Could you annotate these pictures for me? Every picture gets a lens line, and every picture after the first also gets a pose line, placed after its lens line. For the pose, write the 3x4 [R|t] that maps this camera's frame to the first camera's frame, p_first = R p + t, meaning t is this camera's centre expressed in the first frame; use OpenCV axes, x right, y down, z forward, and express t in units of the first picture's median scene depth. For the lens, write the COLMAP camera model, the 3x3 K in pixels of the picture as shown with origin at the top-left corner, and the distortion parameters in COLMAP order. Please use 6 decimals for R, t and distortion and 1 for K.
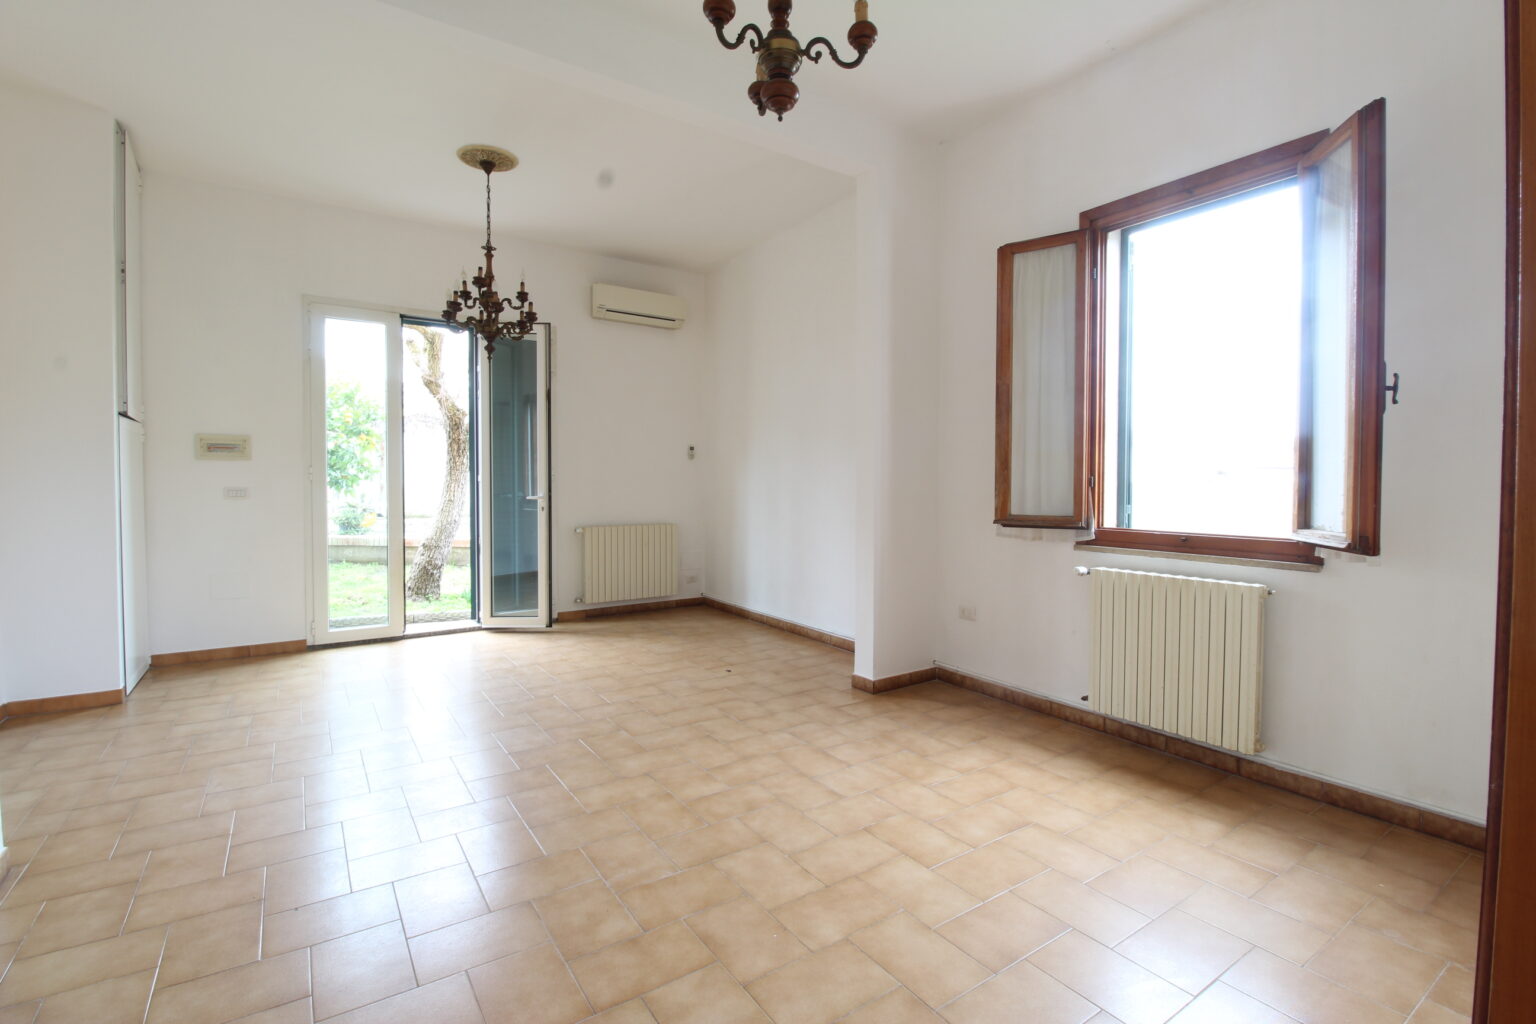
lens RADIAL K [[708.7, 0, 781.0], [0, 708.7, 501.4], [0, 0, 1]] dist [0.002843, -0.013775]
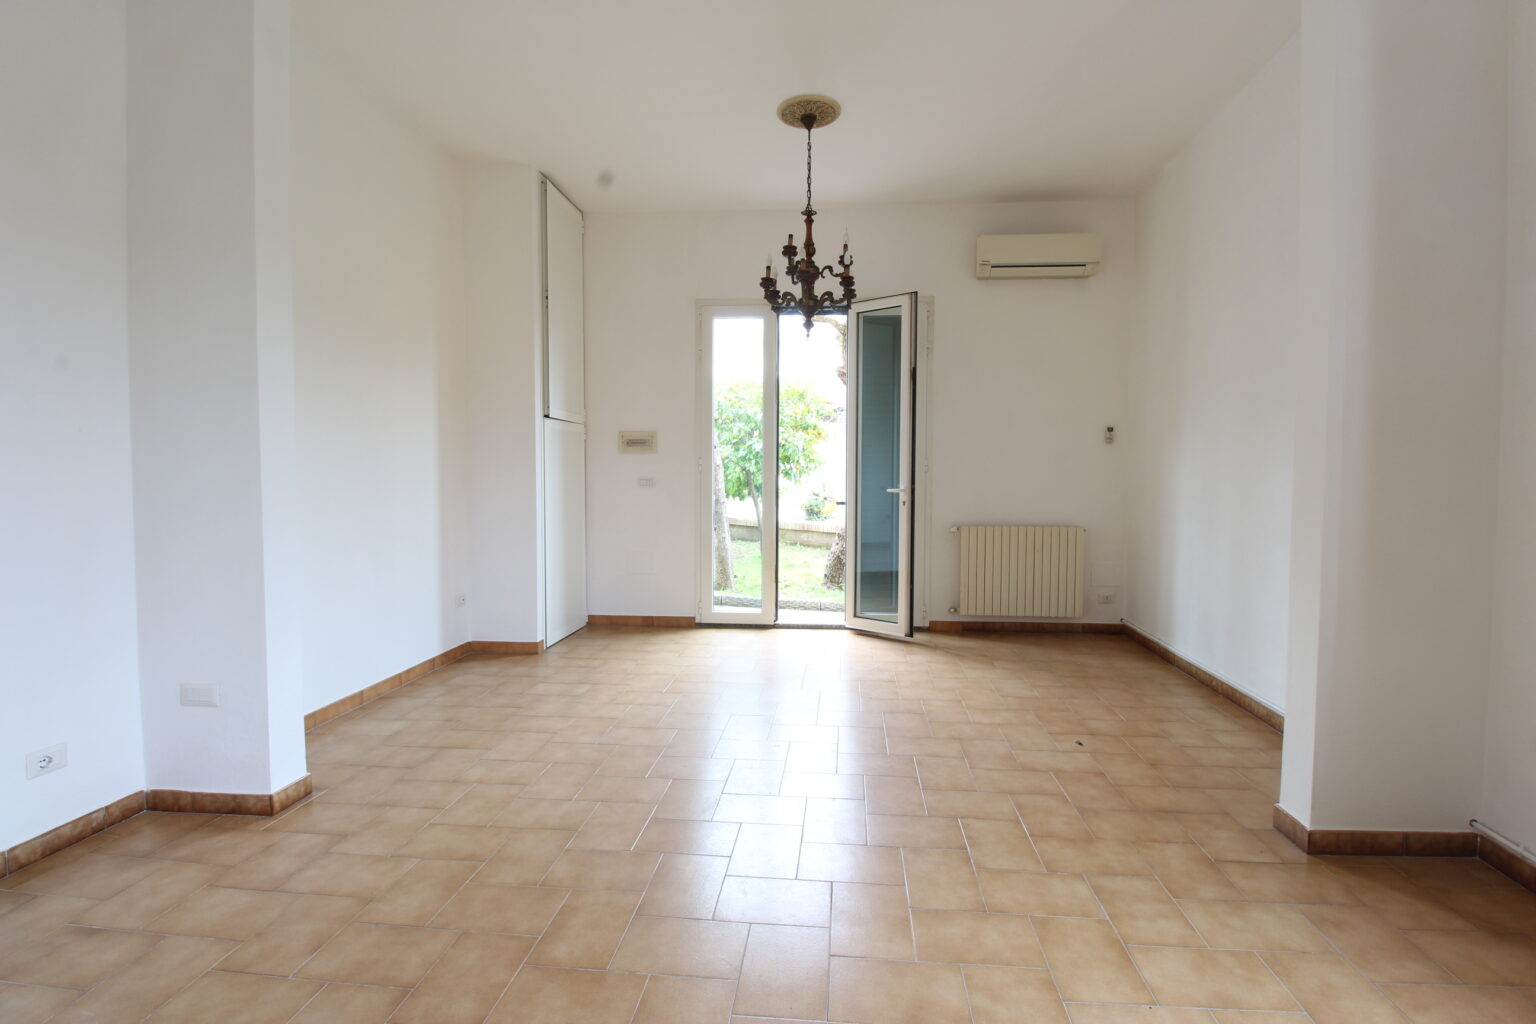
lens RADIAL K [[708.7, 0, 781.0], [0, 708.7, 501.4], [0, 0, 1]] dist [0.002843, -0.013775]
pose [[0.768256, 0.027304, -0.639560, 0.168200], [-0.019073, 0.999623, 0.019765, -0.009609], [0.639858, -0.002987, 0.768487, 0.328053]]
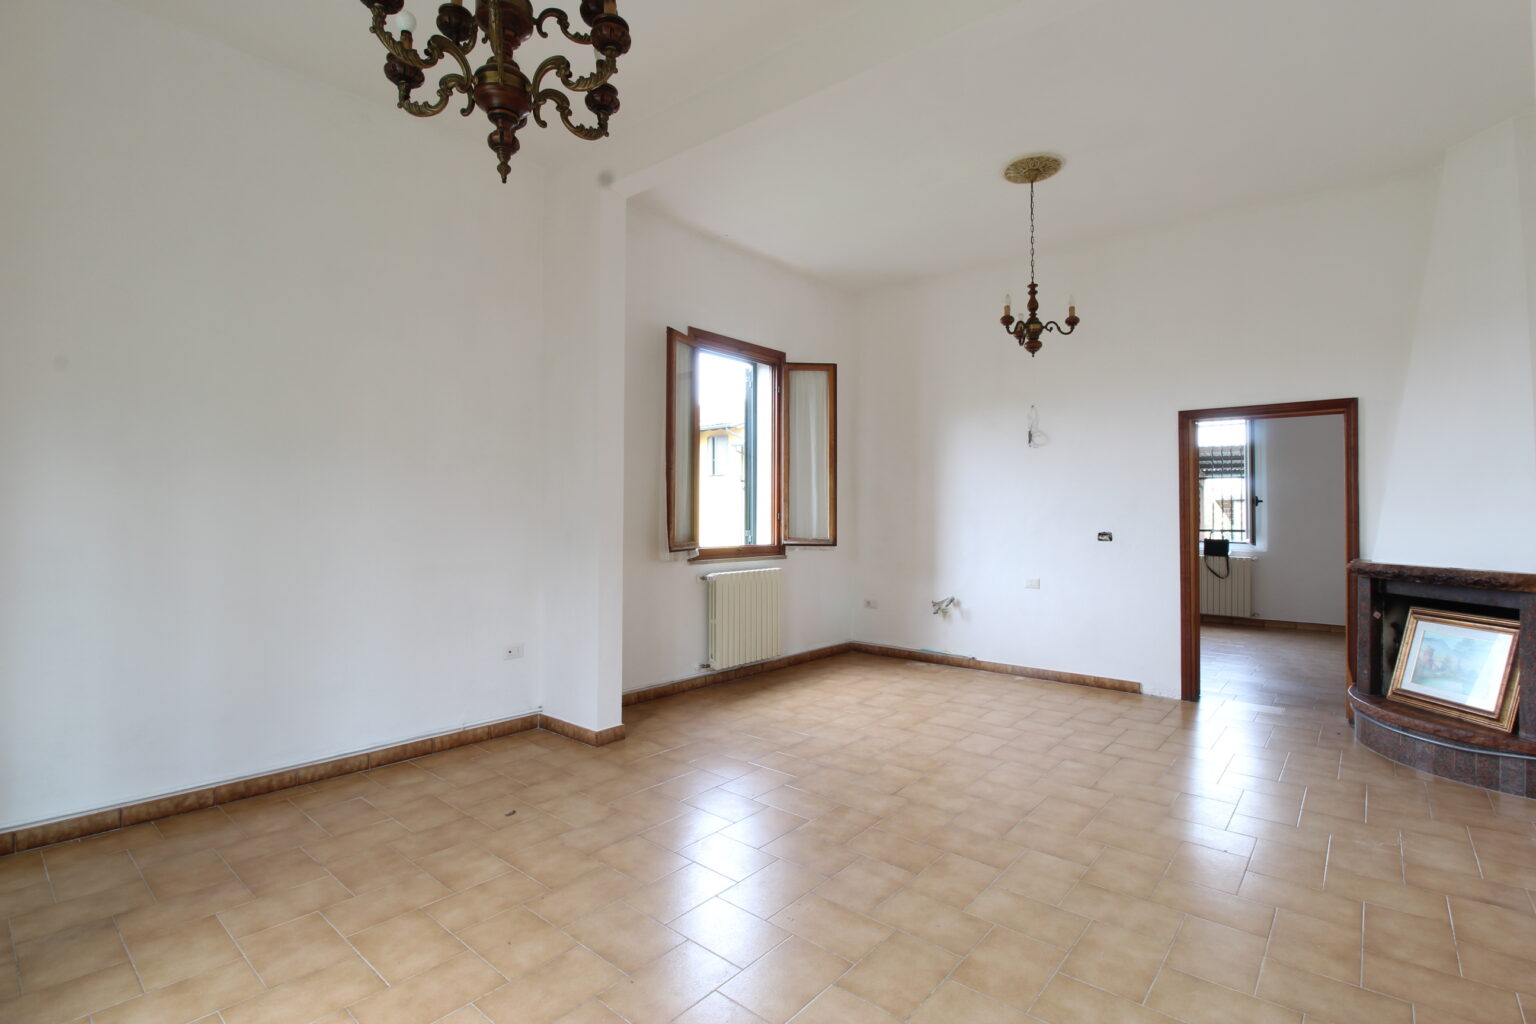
lens RADIAL K [[708.7, 0, 781.0], [0, 708.7, 501.4], [0, 0, 1]] dist [0.002843, -0.013775]
pose [[-0.270485, 0.015766, 0.962595, -0.908446], [0.022872, 0.999689, -0.009947, -0.035804], [-0.962452, 0.019326, -0.270762, 1.117613]]
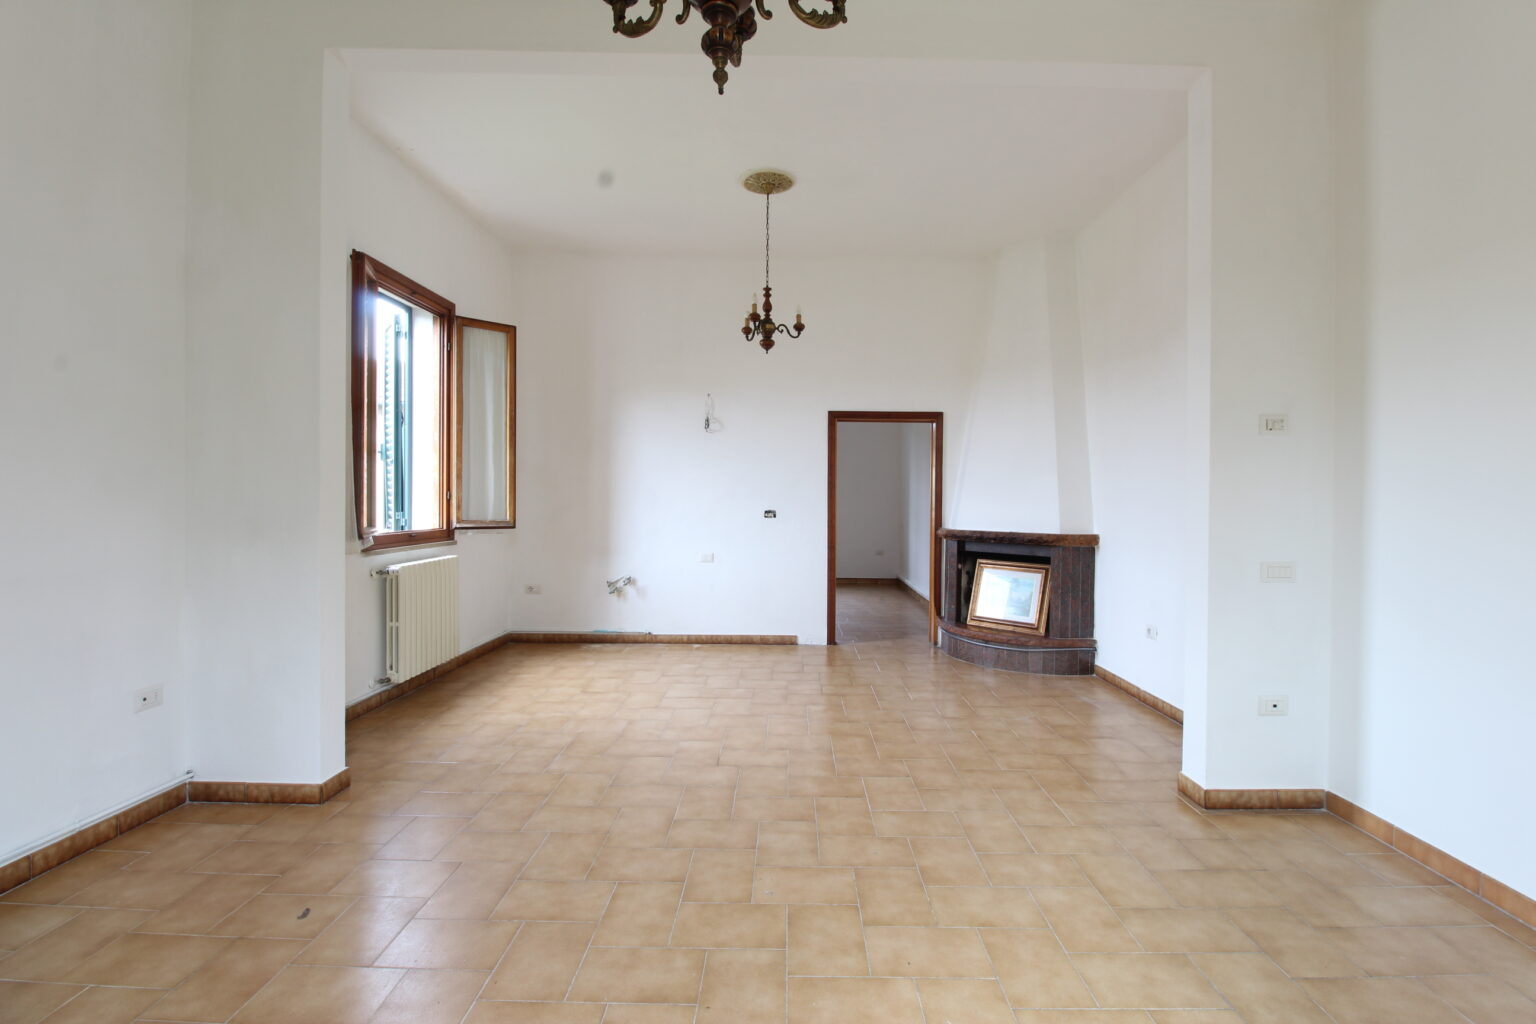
lens RADIAL K [[708.7, 0, 781.0], [0, 708.7, 501.4], [0, 0, 1]] dist [0.002843, -0.013775]
pose [[-0.819164, -0.012008, 0.573433, -0.693983], [0.006844, 0.999505, 0.030708, -0.043559], [-0.573518, 0.029080, -0.818677, 1.421085]]
